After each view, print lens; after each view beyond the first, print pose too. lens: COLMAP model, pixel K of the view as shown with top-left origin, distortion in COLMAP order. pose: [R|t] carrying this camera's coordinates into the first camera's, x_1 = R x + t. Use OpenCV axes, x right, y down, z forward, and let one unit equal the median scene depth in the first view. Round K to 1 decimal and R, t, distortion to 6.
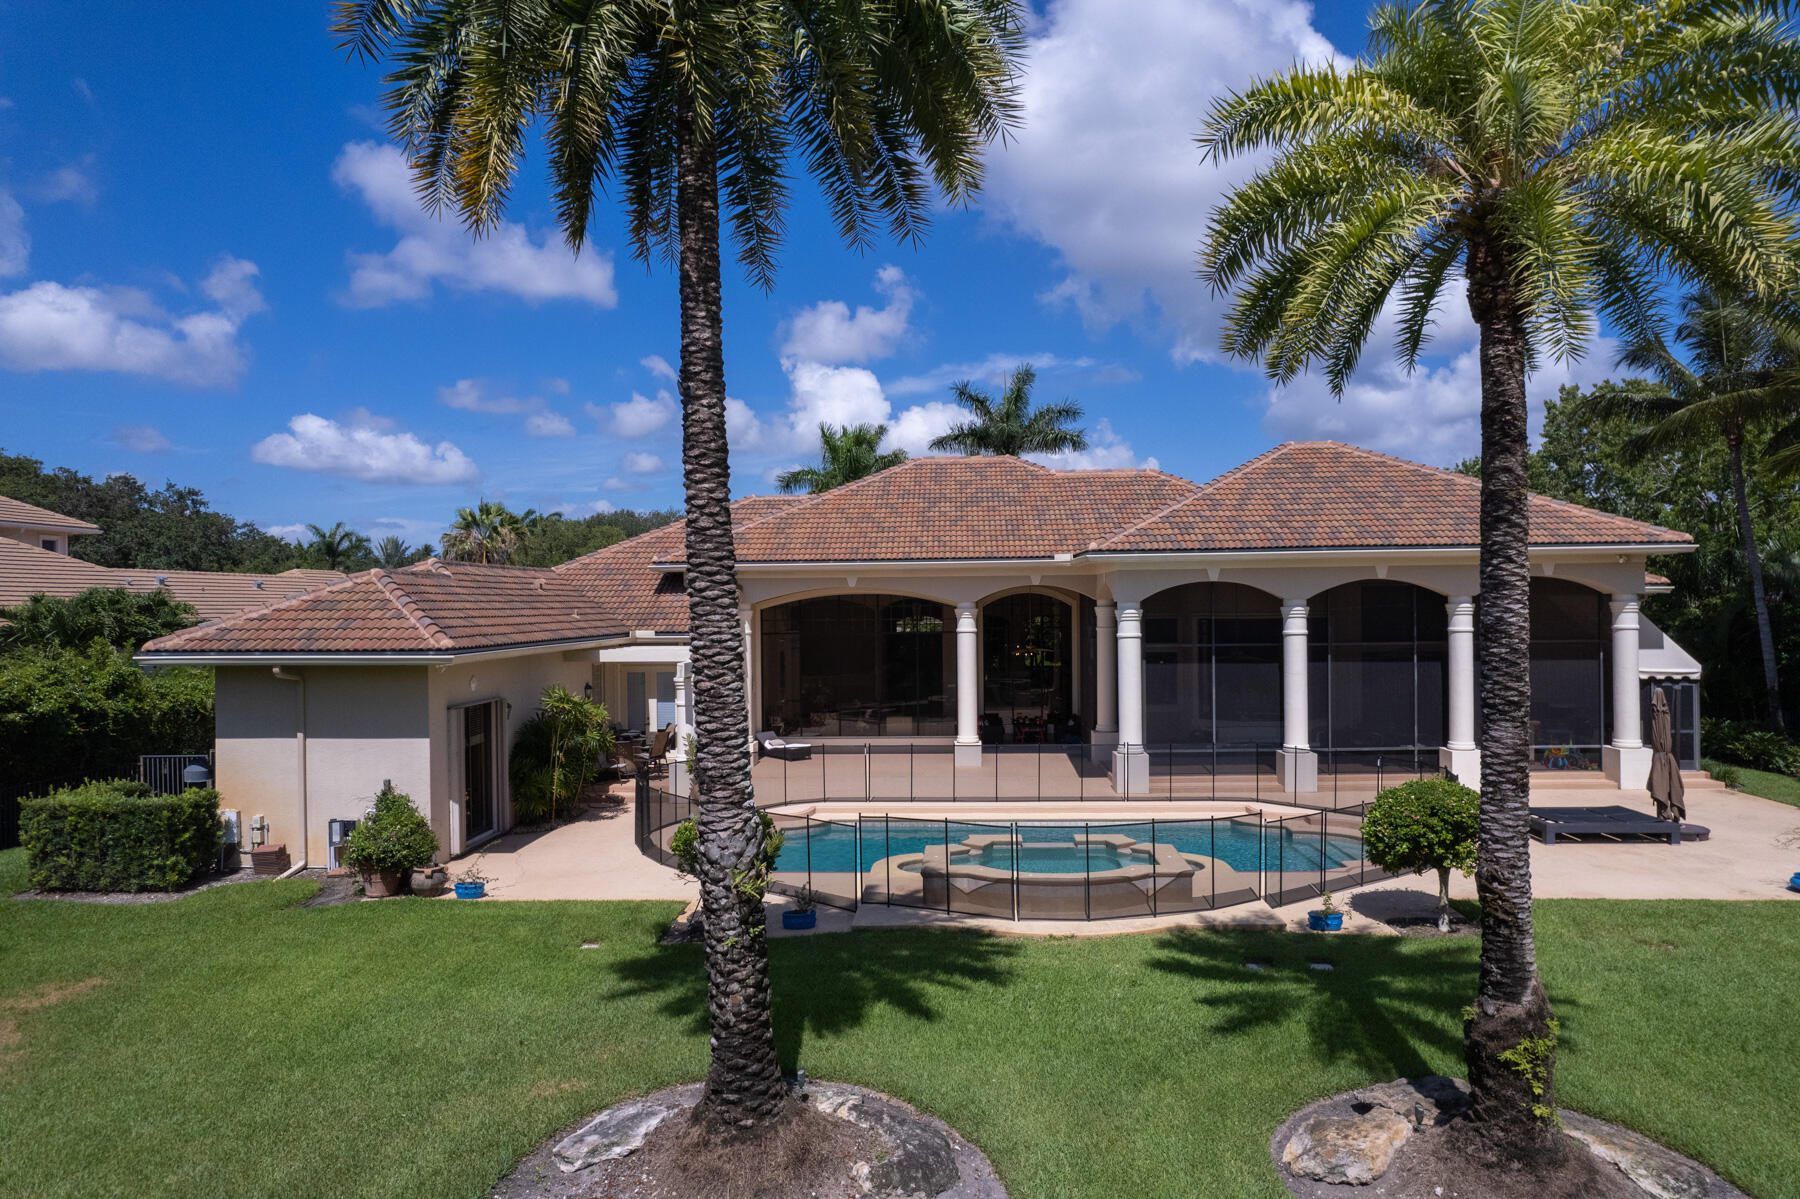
lens RADIAL K [[1147.4, 0, 909.6], [0, 1147.4, 611.5], [0, 0, 1]] dist [-0.068713, 0.063310]
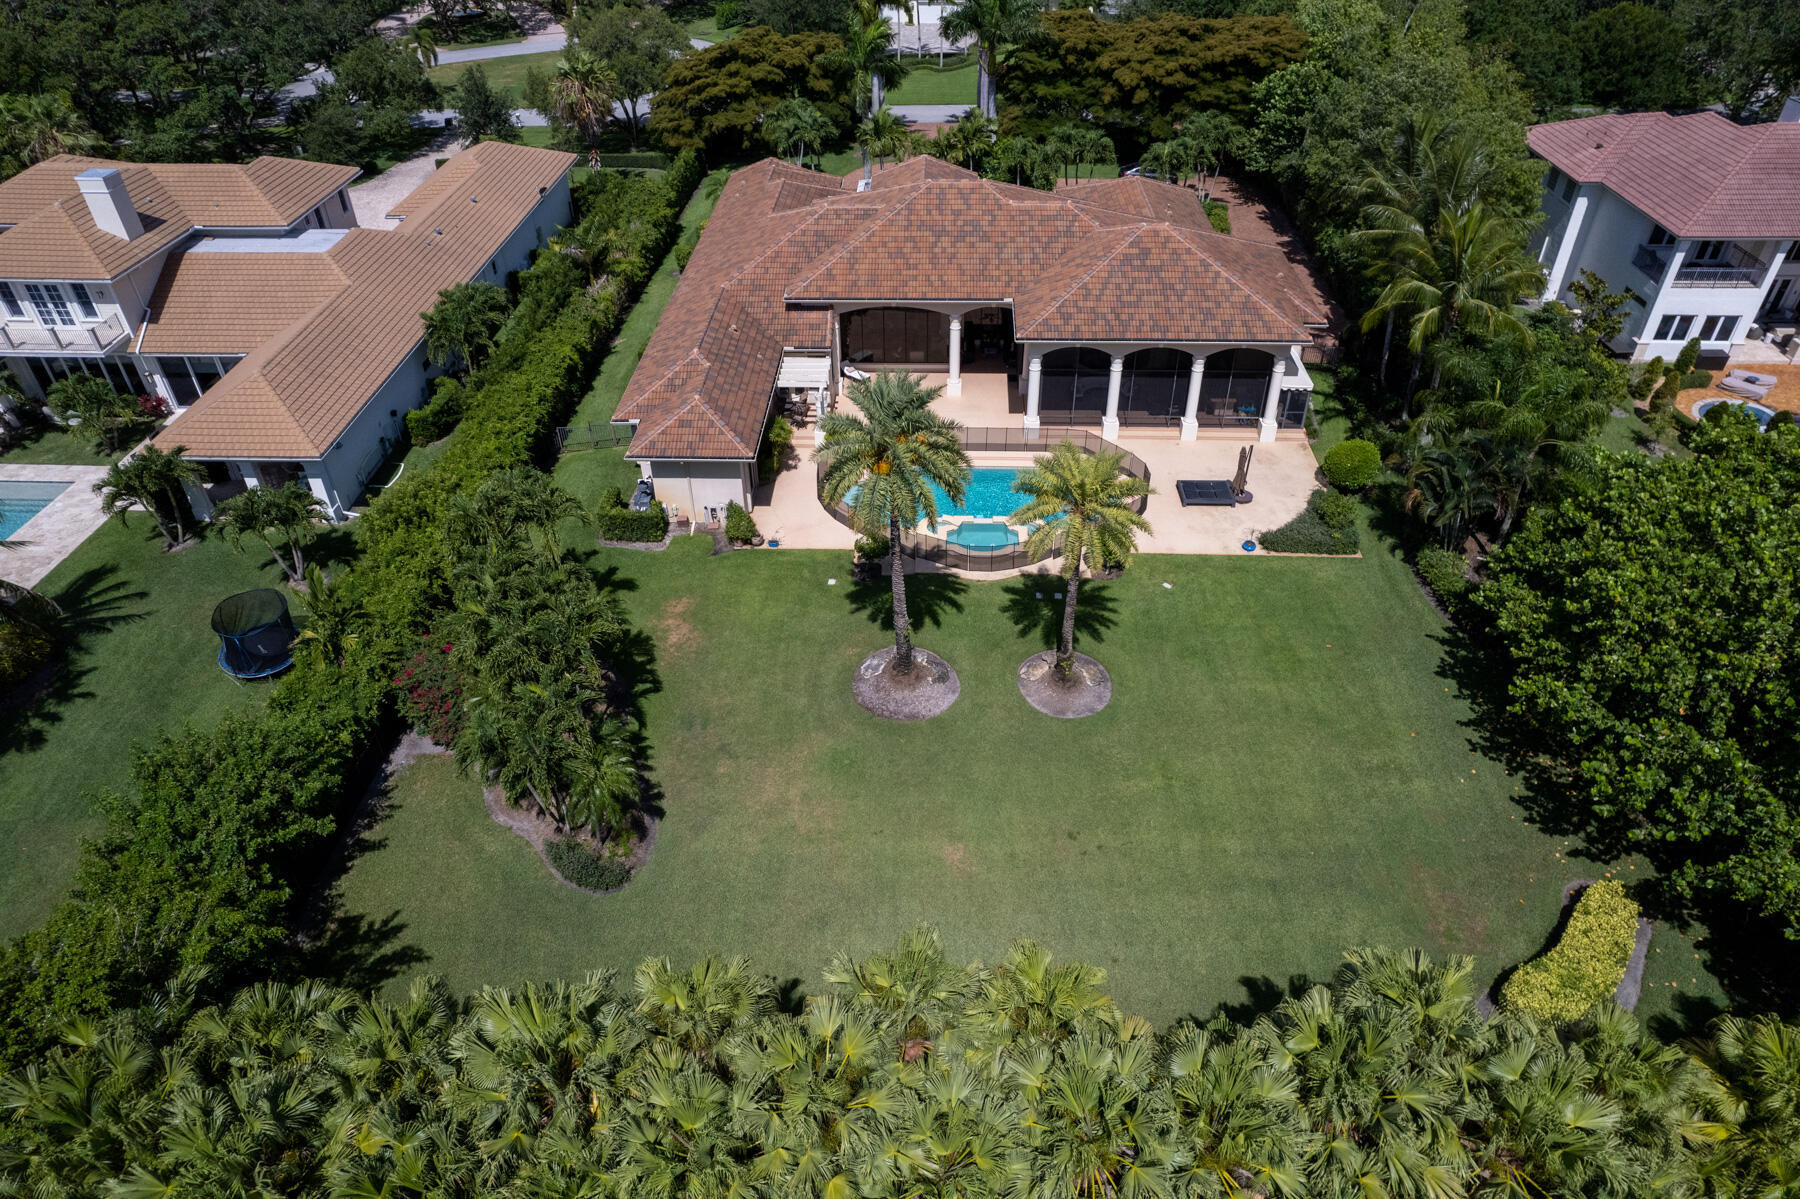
lens RADIAL K [[1085.2, 0, 918.3], [0, 1085.2, 679.3], [0, 0, 1]] dist [-0.052571, 0.048460]
pose [[0.999732, -0.009017, 0.021327, -0.084380], [-0.007382, 0.748885, 0.662659, -1.139552], [-0.021947, -0.662639, 0.748617, -1.091236]]
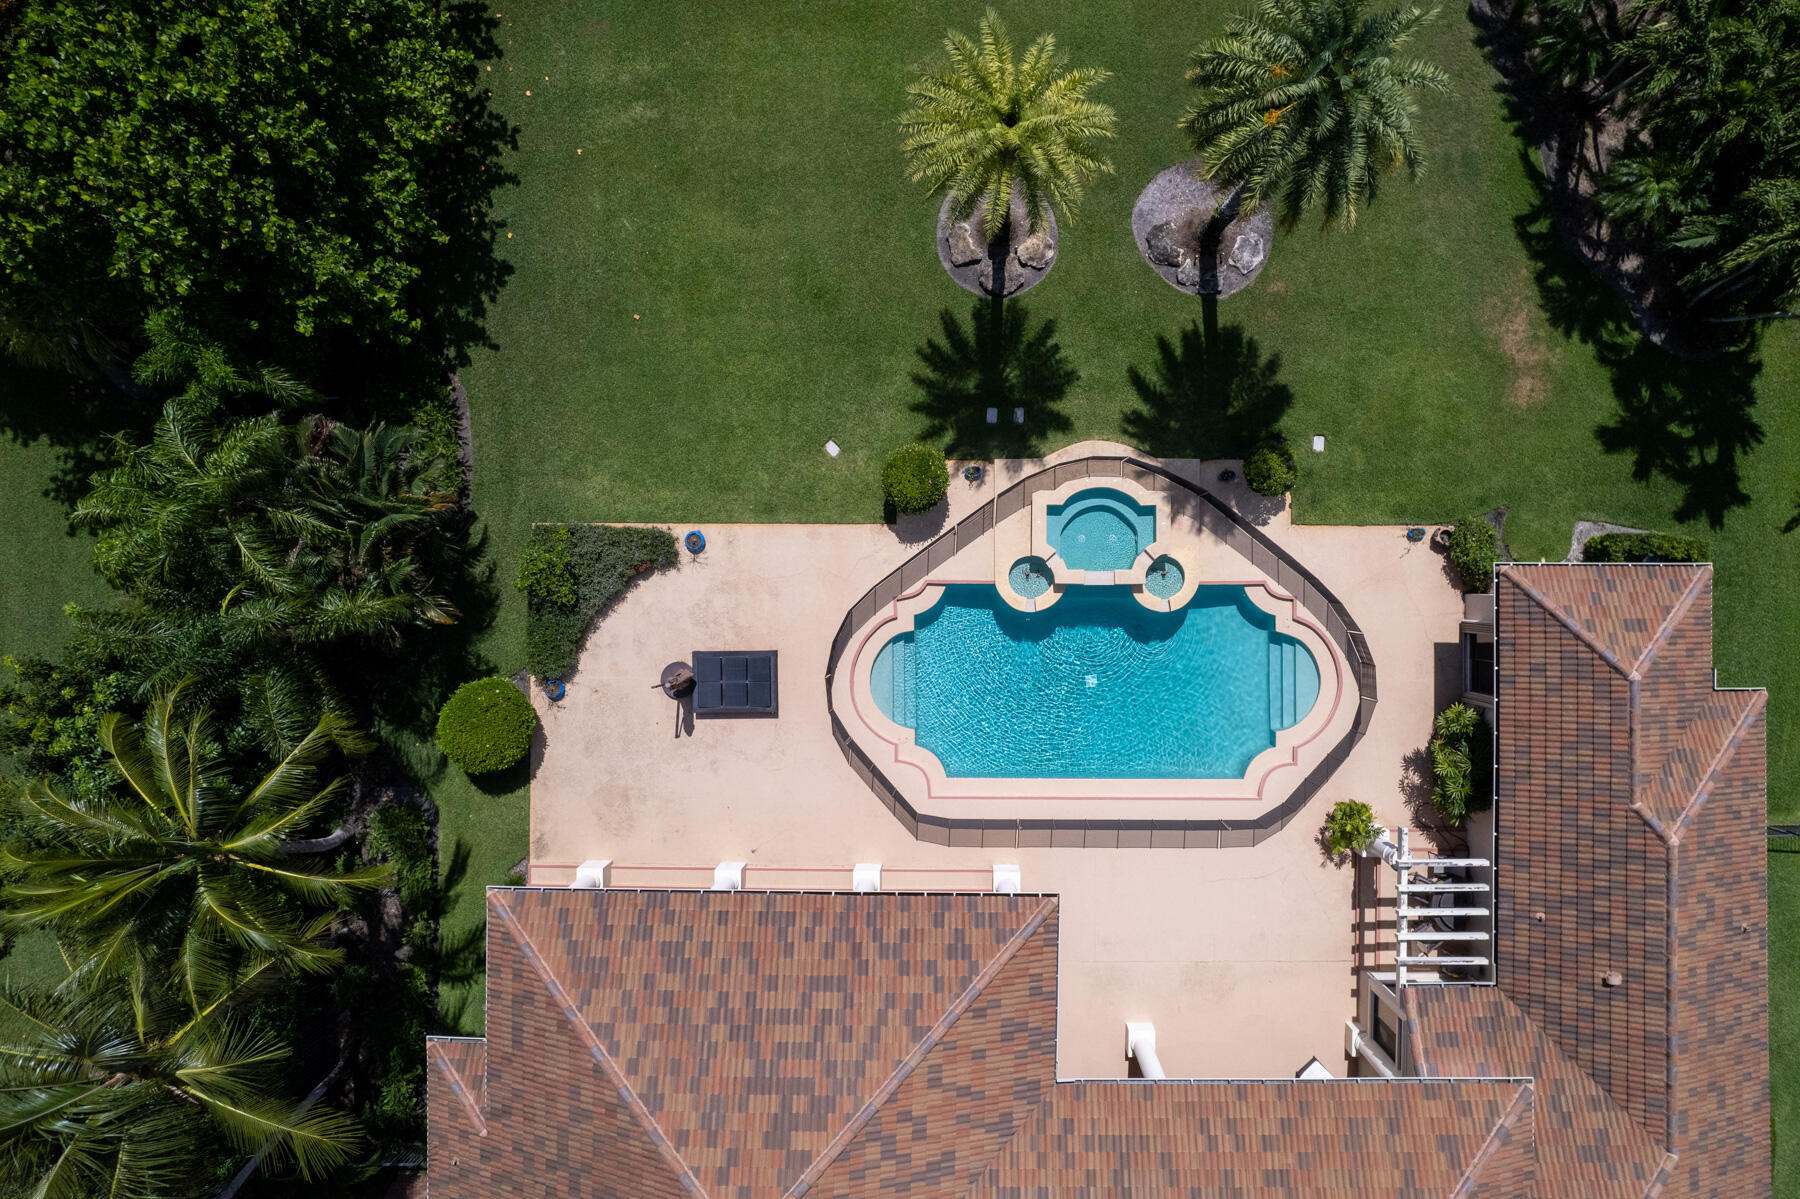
lens RADIAL K [[1125.8, 0, 951.8], [0, 1125.8, 601.6], [0, 0, 1]] dist [-0.052716, 0.039691]
pose [[-0.998516, 0.045483, 0.029947, 0.278583], [0.030240, 0.005762, 0.999526, -1.415743], [0.045289, 0.998948, -0.007129, 0.984167]]
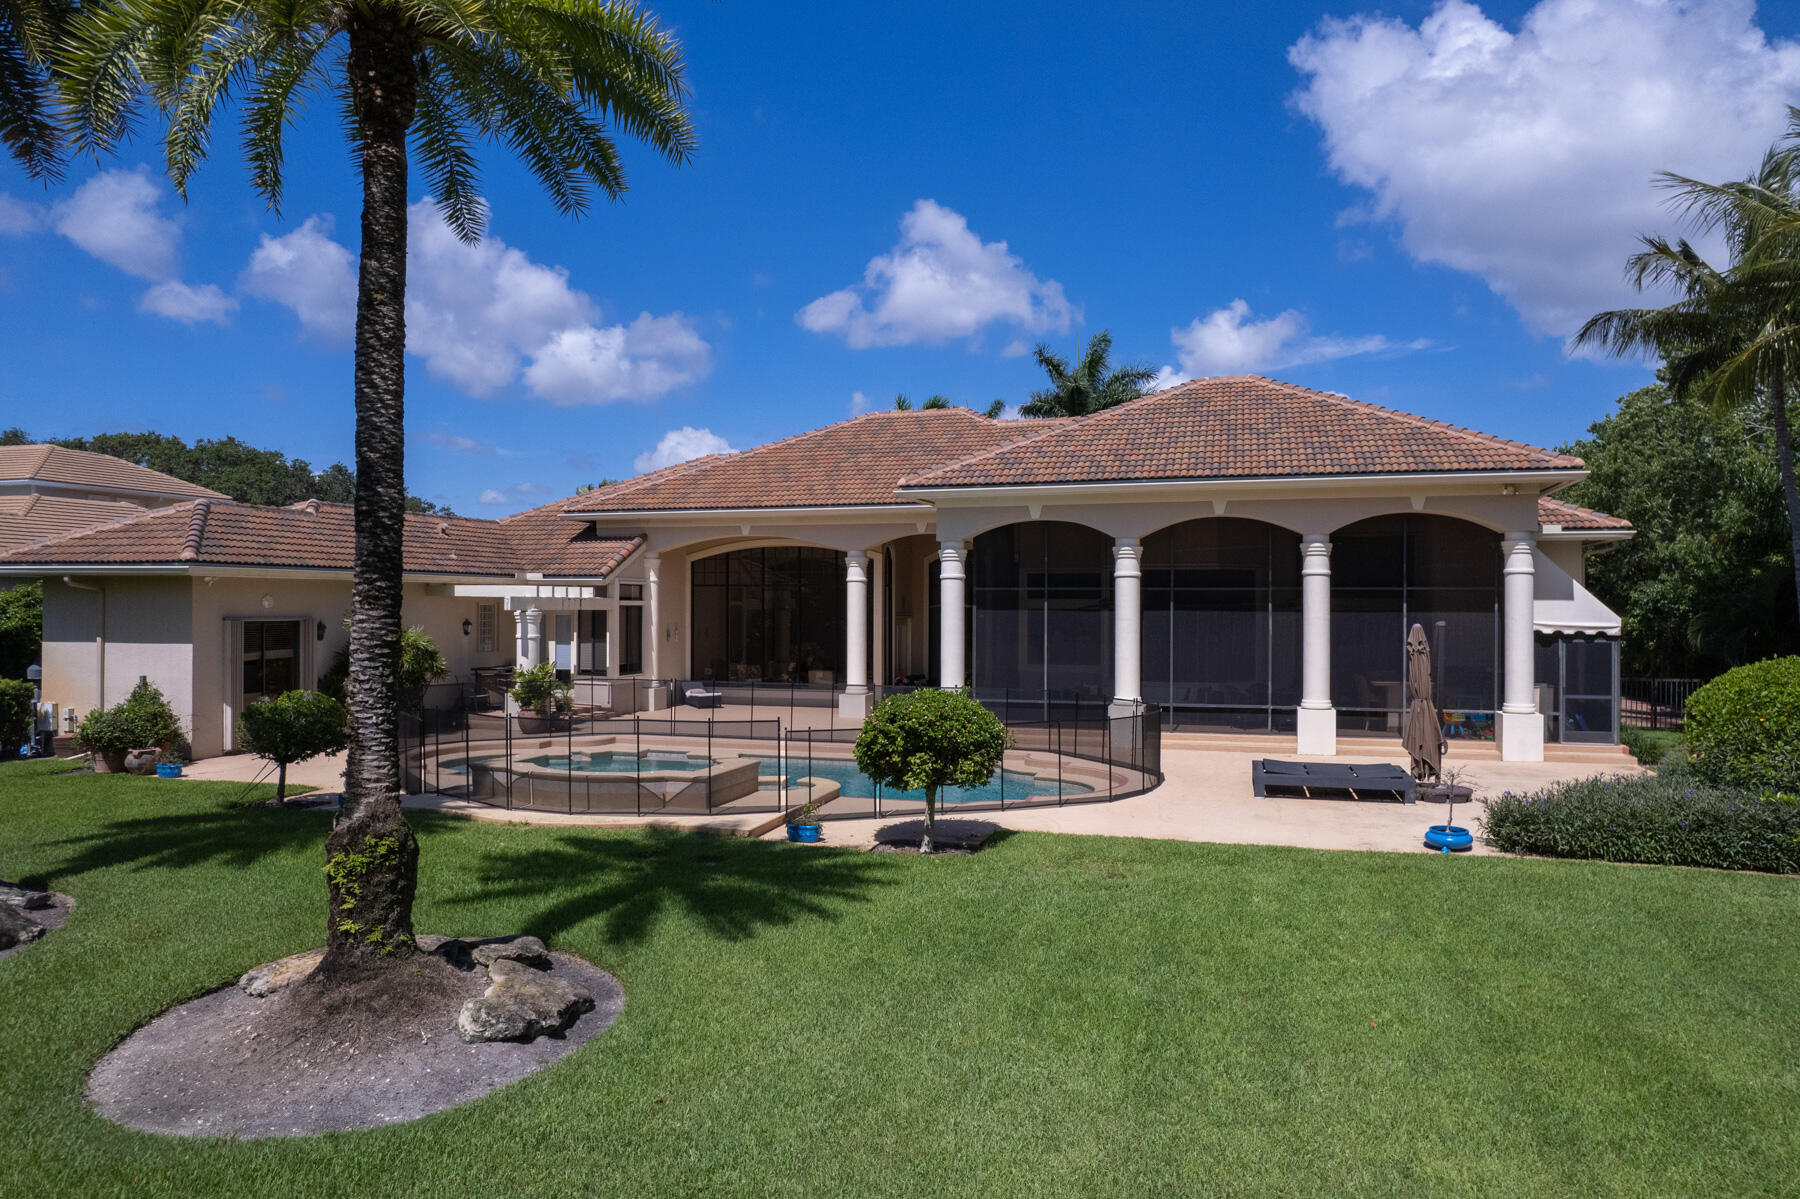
lens RADIAL K [[1174.7, 0, 909.2], [0, 1174.7, 607.2], [0, 0, 1]] dist [-0.070604, 0.057858]
pose [[0.971816, 0.014157, -0.235315, 0.531524], [-0.015461, 0.999874, -0.003701, 0.069183], [0.235233, 0.007235, 0.971912, 0.059788]]
